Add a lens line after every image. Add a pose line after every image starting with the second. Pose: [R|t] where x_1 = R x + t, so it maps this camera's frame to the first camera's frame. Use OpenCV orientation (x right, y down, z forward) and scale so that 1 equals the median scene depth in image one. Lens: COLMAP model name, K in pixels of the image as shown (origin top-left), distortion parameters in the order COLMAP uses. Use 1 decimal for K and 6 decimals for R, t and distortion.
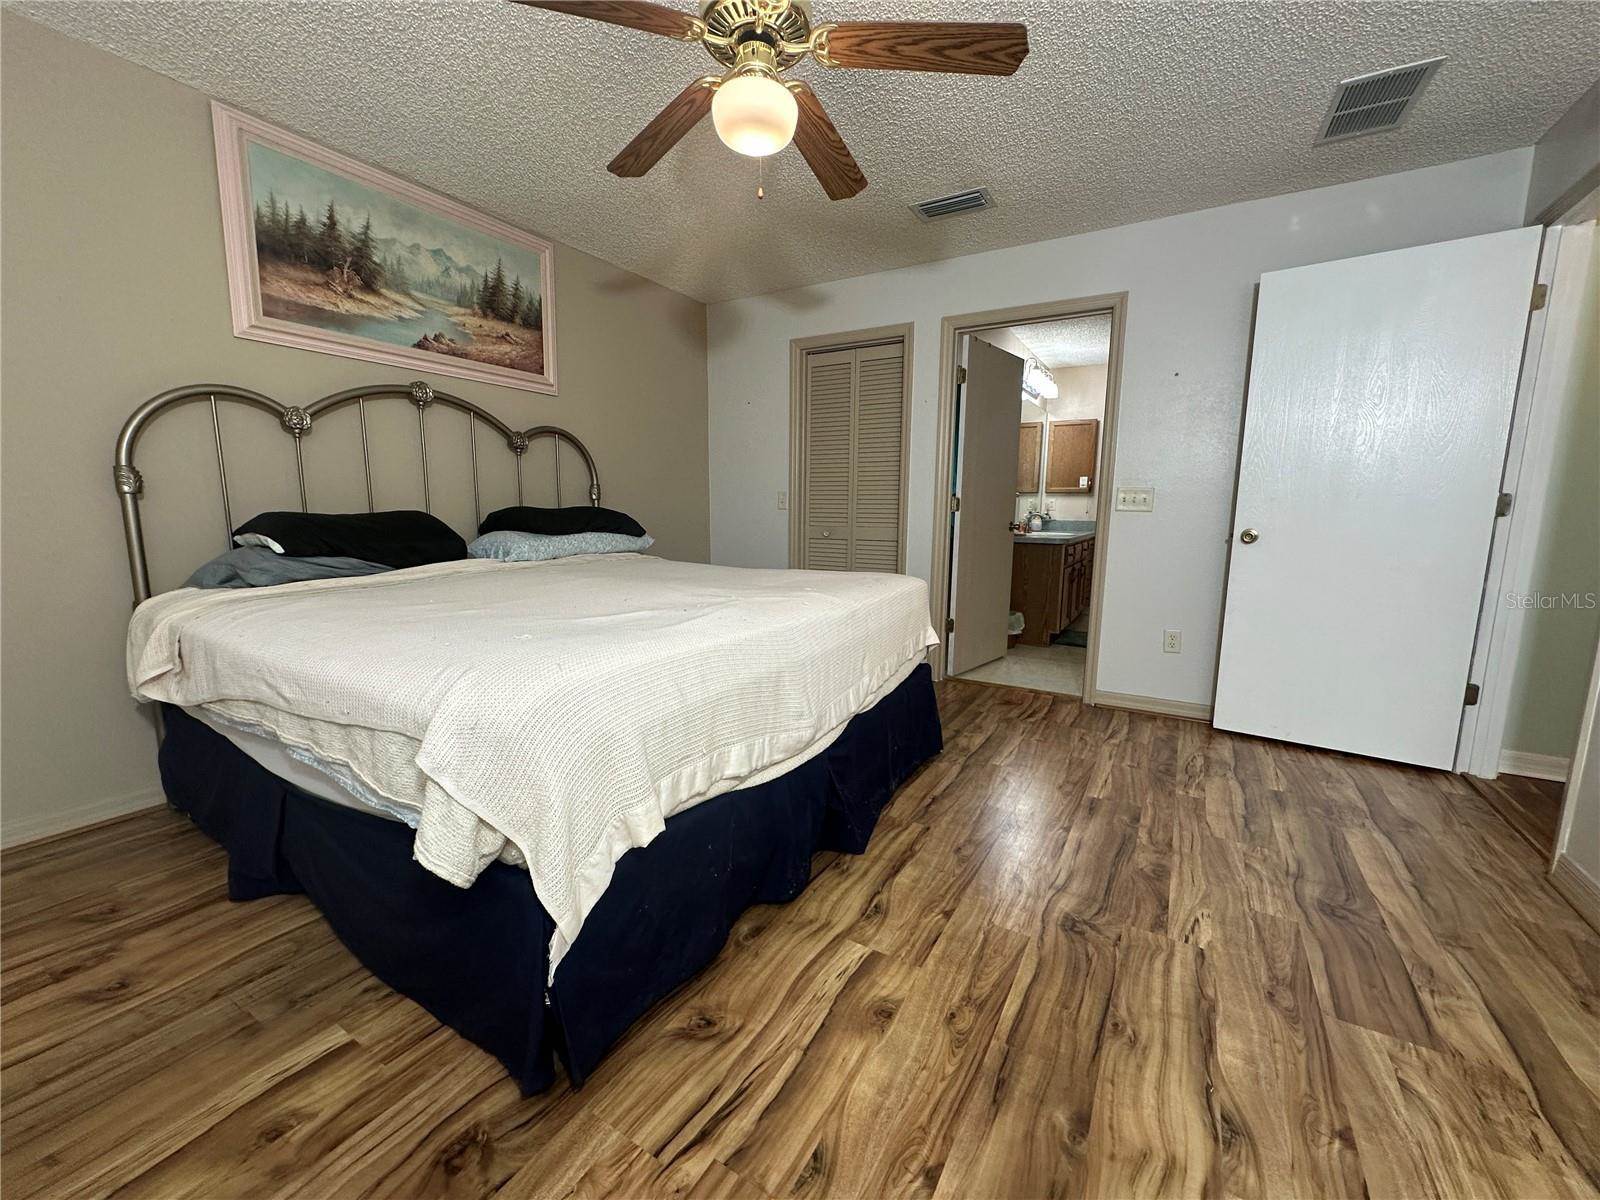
lens RADIAL K [[641.2, 0, 798.5], [0, 641.2, 600.9], [0, 0, 1]] dist [-0.001439, 0.000180]
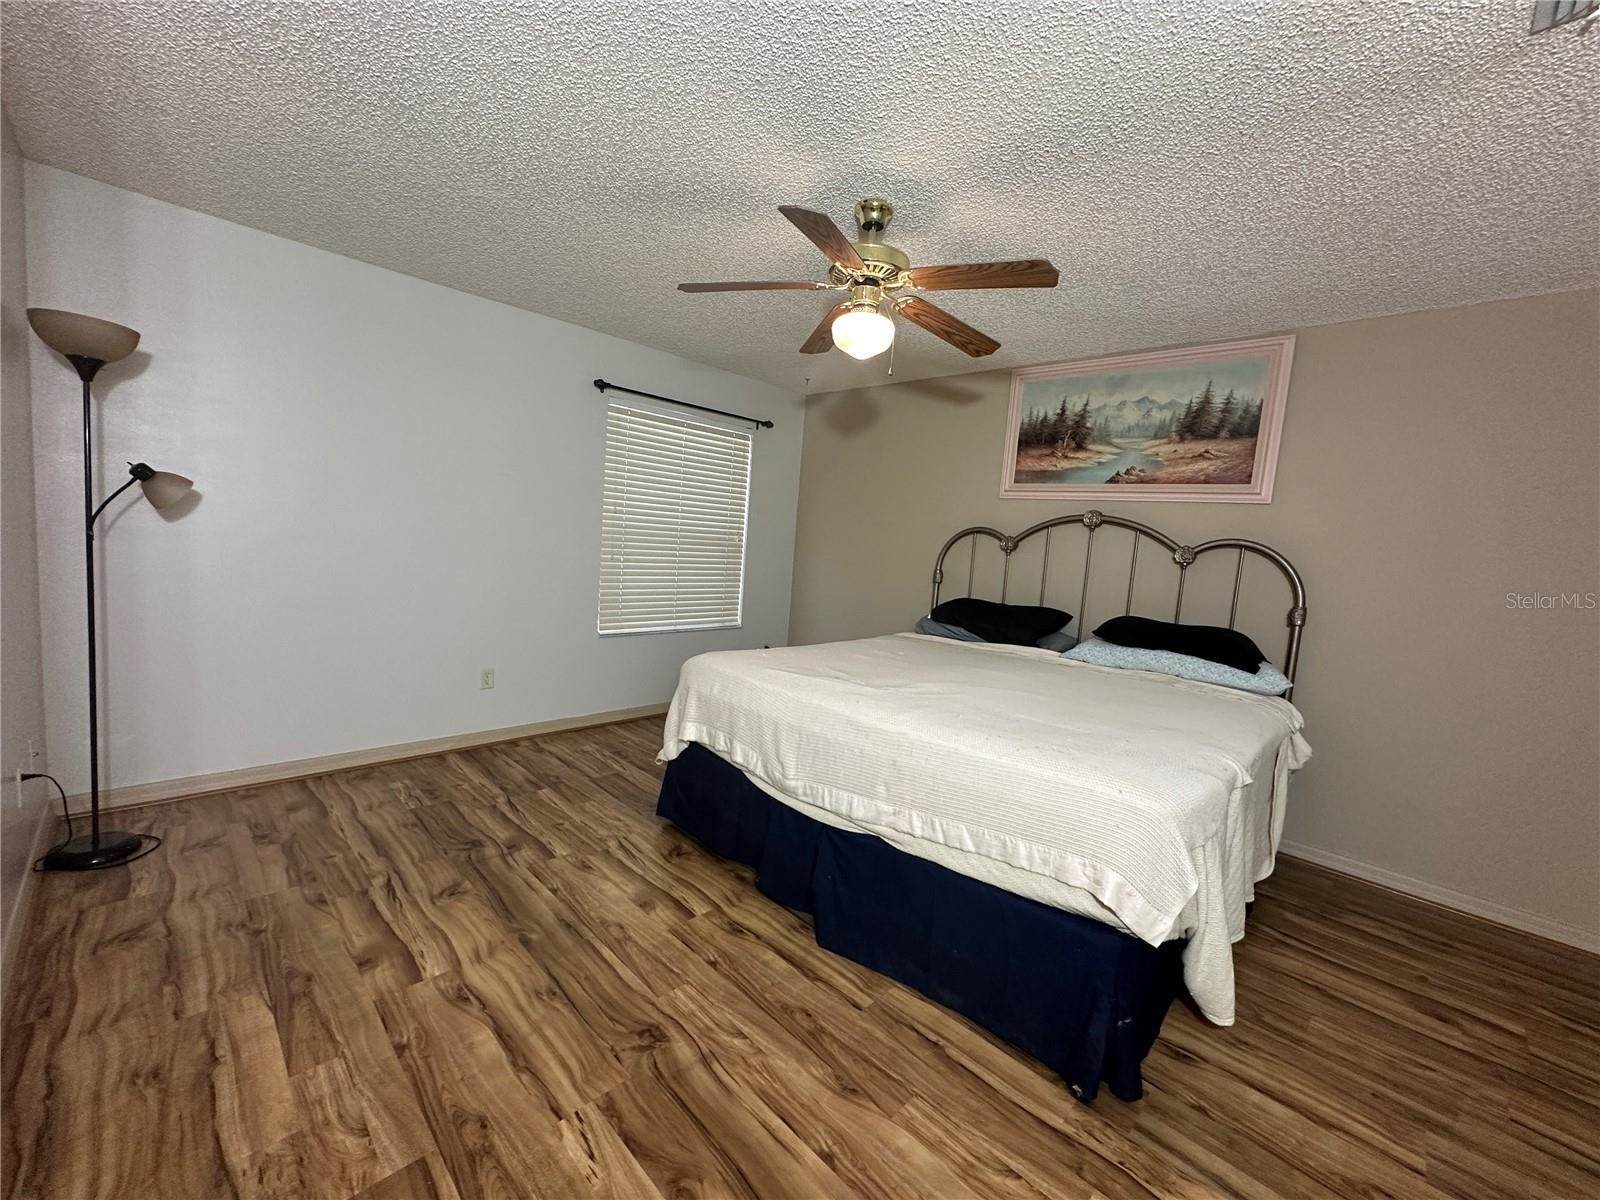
lens RADIAL K [[641.2, 0, 801.8], [0, 641.2, 597.5], [0, 0, 1]] dist [-0.001439, 0.000180]
pose [[-0.224969, 0.069383, -0.971893, 1.002053], [-0.218611, 0.968438, 0.119739, -0.257566], [0.949525, 0.239404, -0.202700, 0.964045]]
